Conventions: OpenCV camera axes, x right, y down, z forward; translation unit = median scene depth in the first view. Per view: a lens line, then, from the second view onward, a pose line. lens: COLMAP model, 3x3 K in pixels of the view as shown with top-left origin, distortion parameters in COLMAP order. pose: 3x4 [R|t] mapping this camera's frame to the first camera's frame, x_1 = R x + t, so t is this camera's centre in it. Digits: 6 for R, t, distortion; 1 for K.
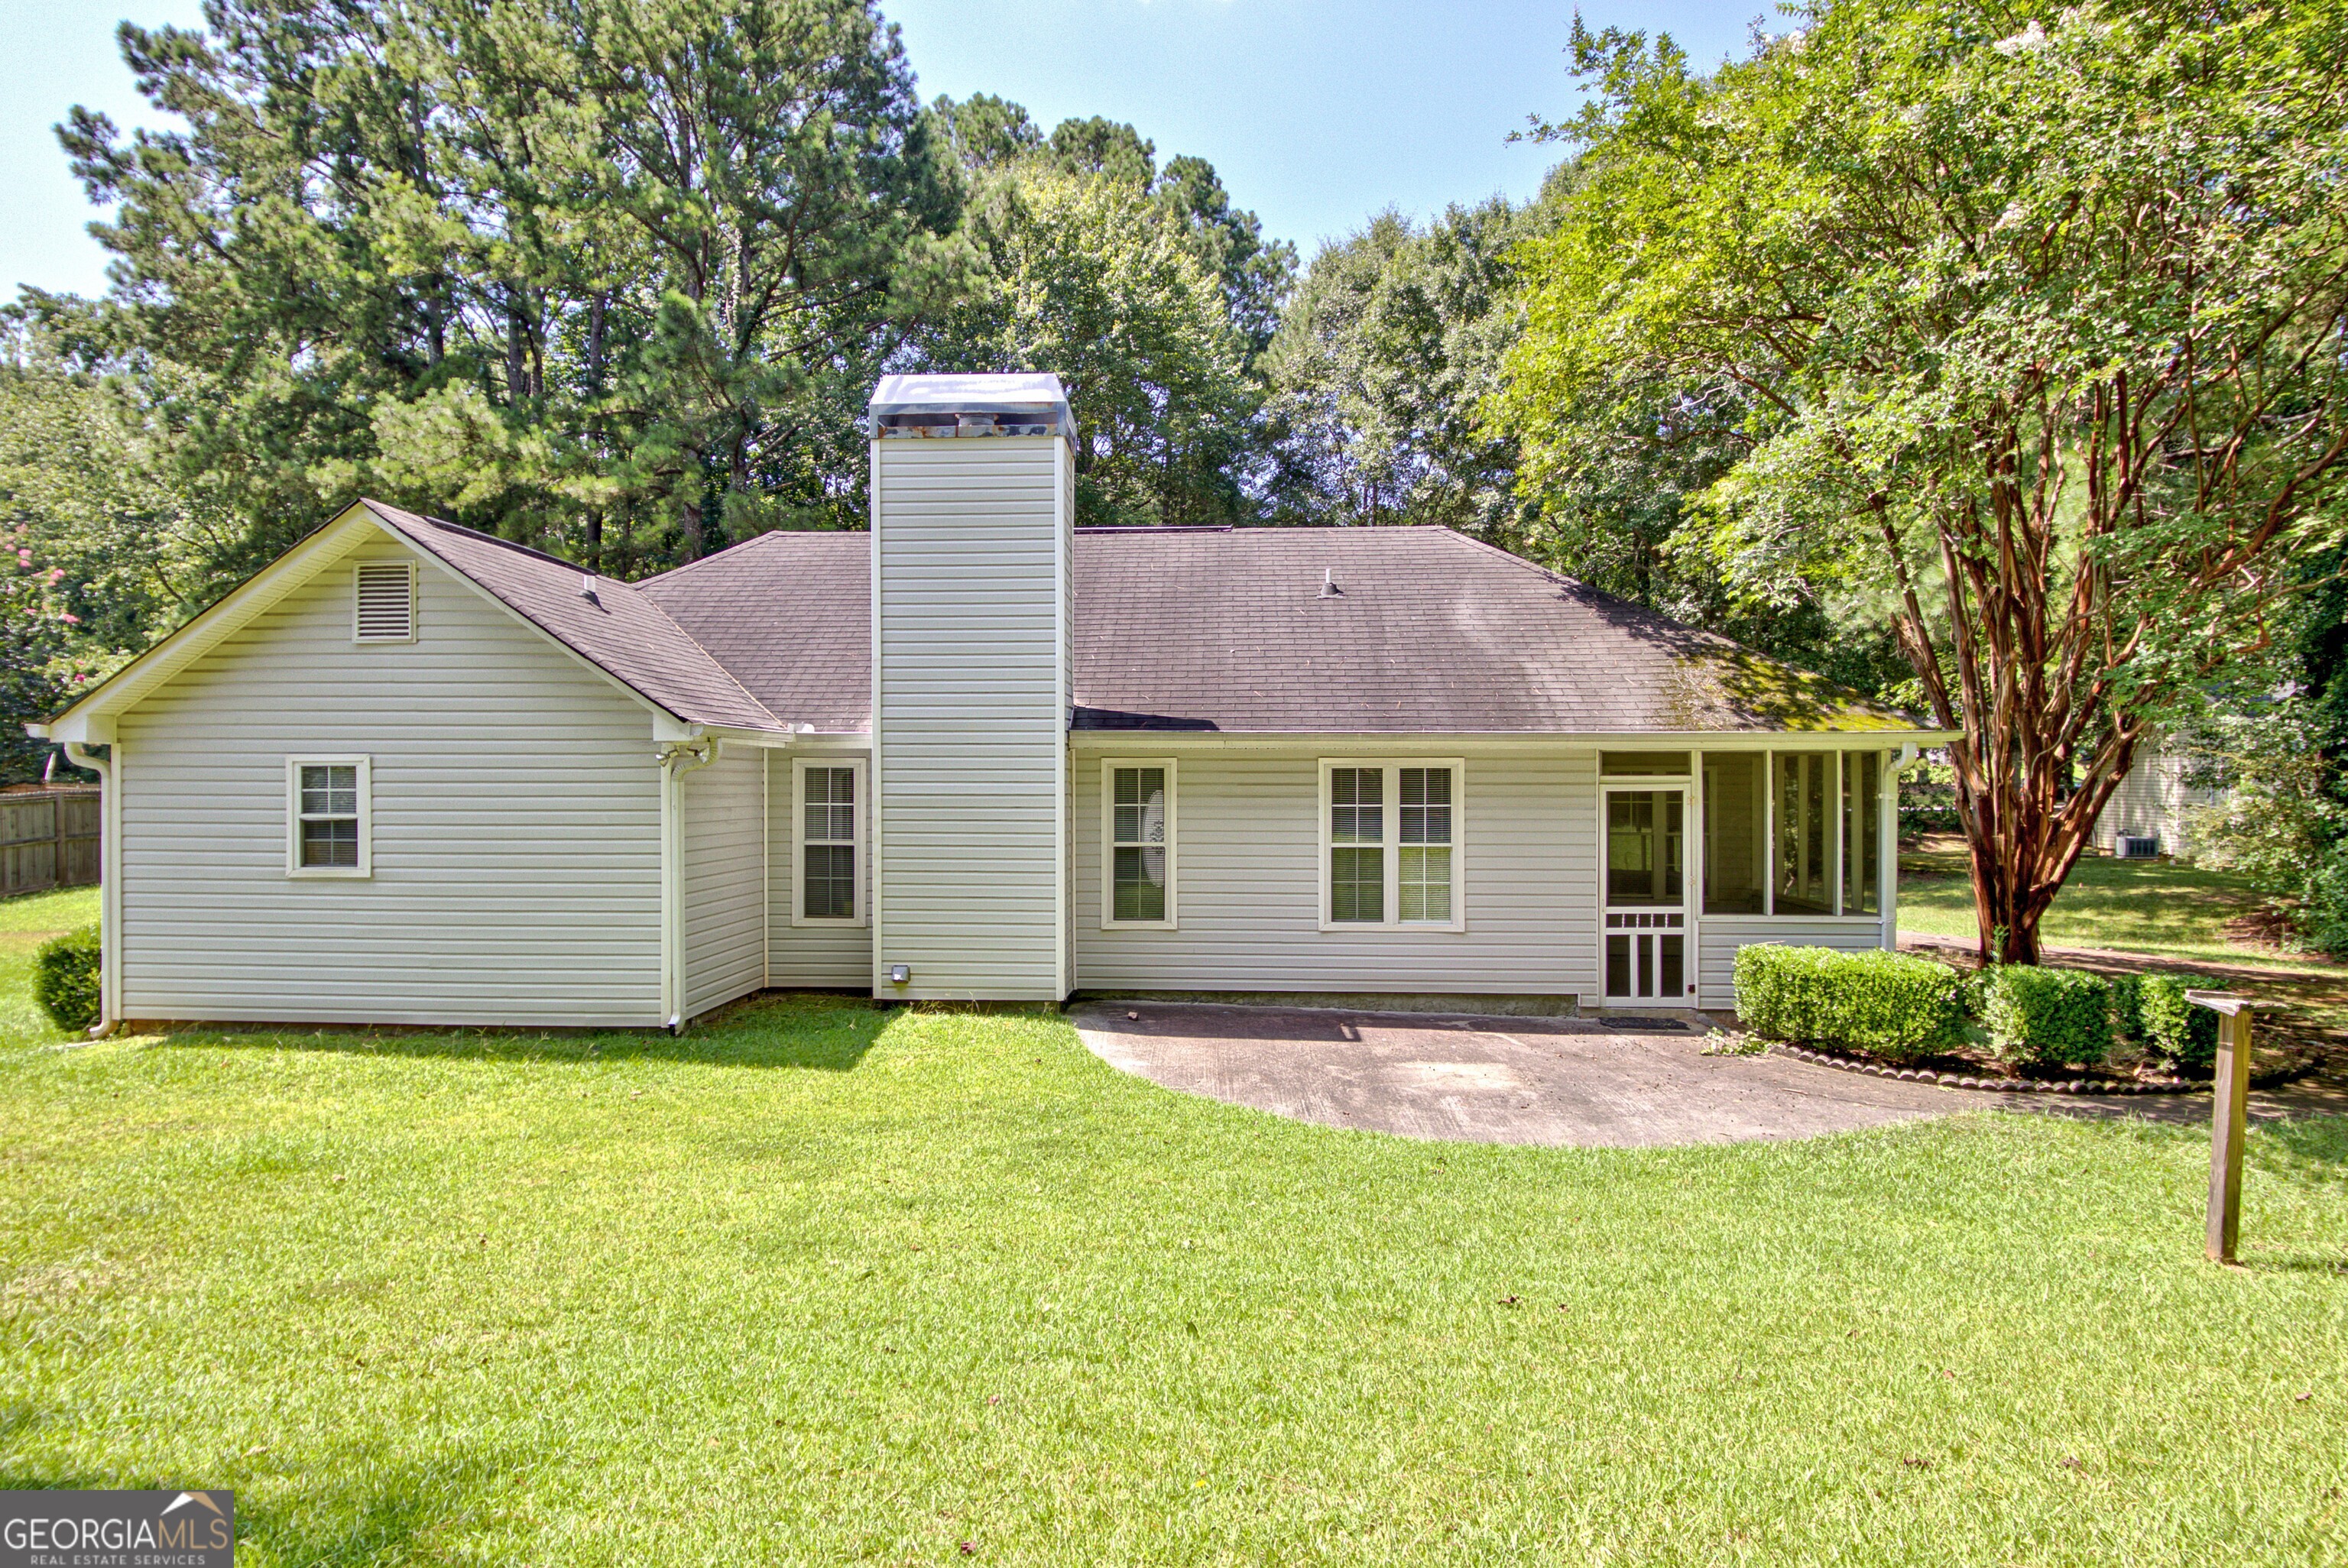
lens RADIAL K [[1381.6, 0, 1174.0], [0, 1381.6, 784.0], [0, 0, 1]] dist [-0.024340, -0.001800]
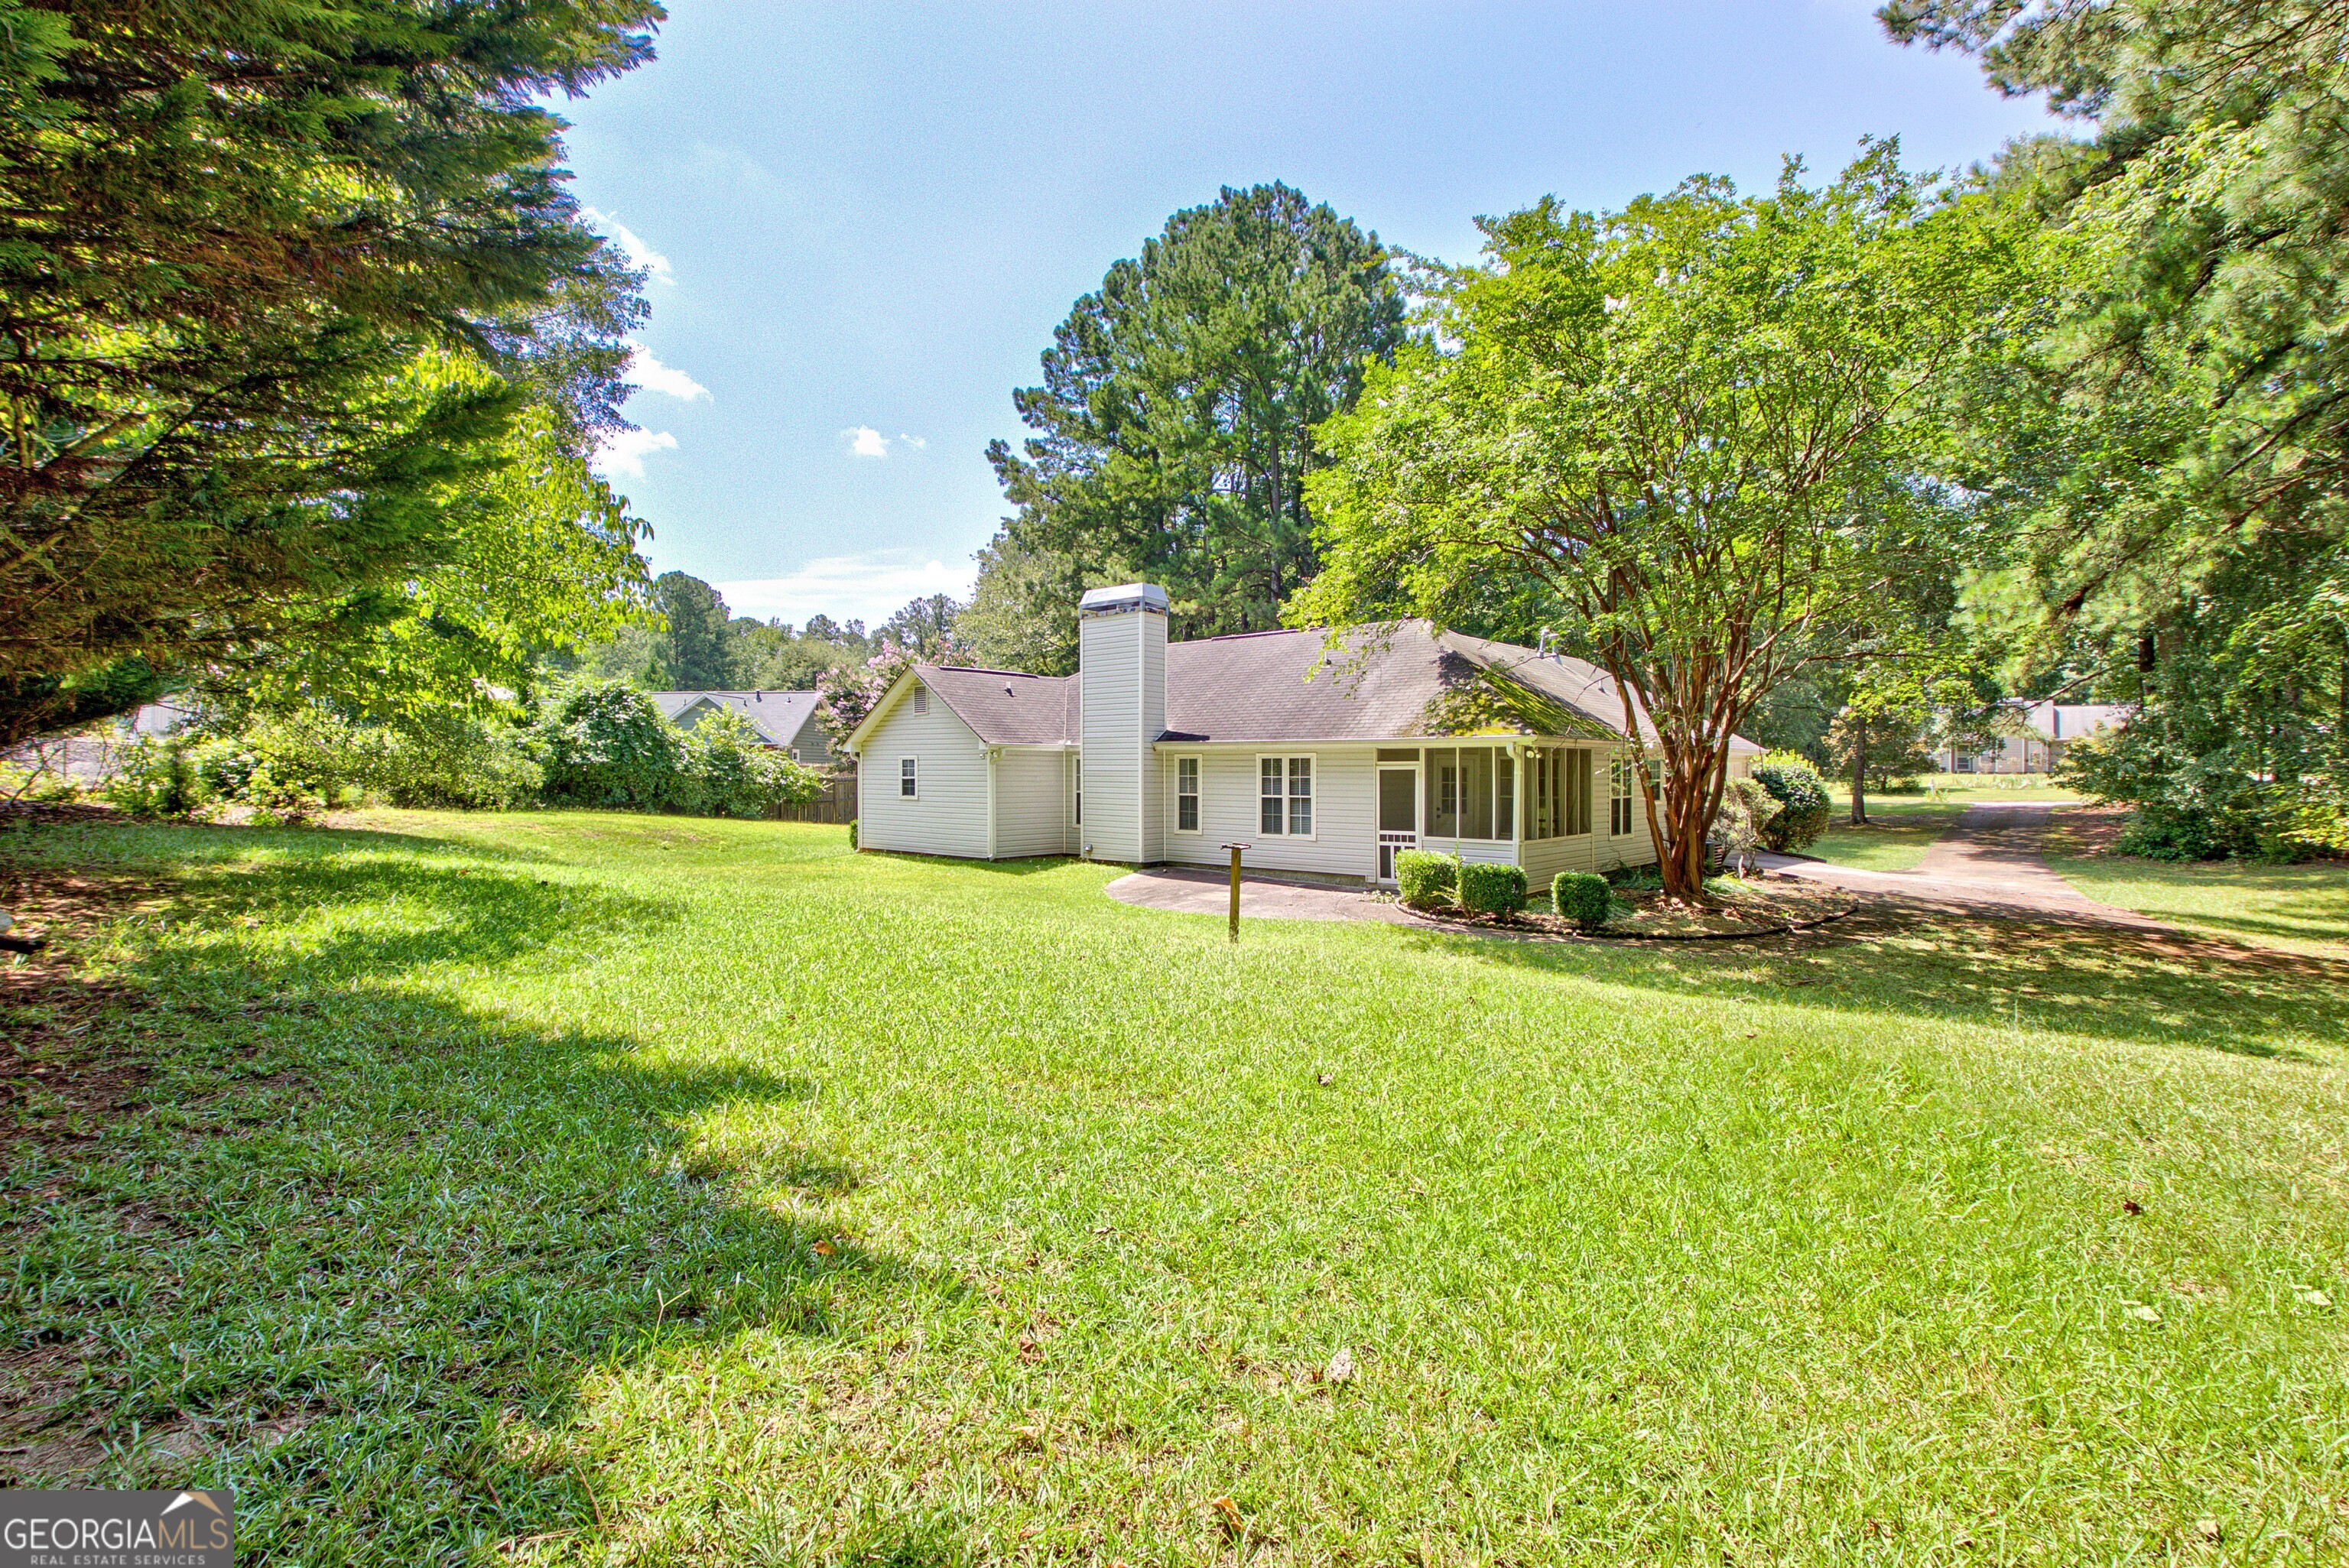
lens RADIAL K [[1081.9, 0, 1174.5], [0, 1081.9, 784.0], [0, 0, 1]] dist [0.000112, -0.019219]
pose [[0.795646, 0.009048, -0.605694, 0.991250], [-0.002452, 0.999928, 0.011717, 0.008198], [0.605757, -0.007837, 0.795611, -0.358884]]
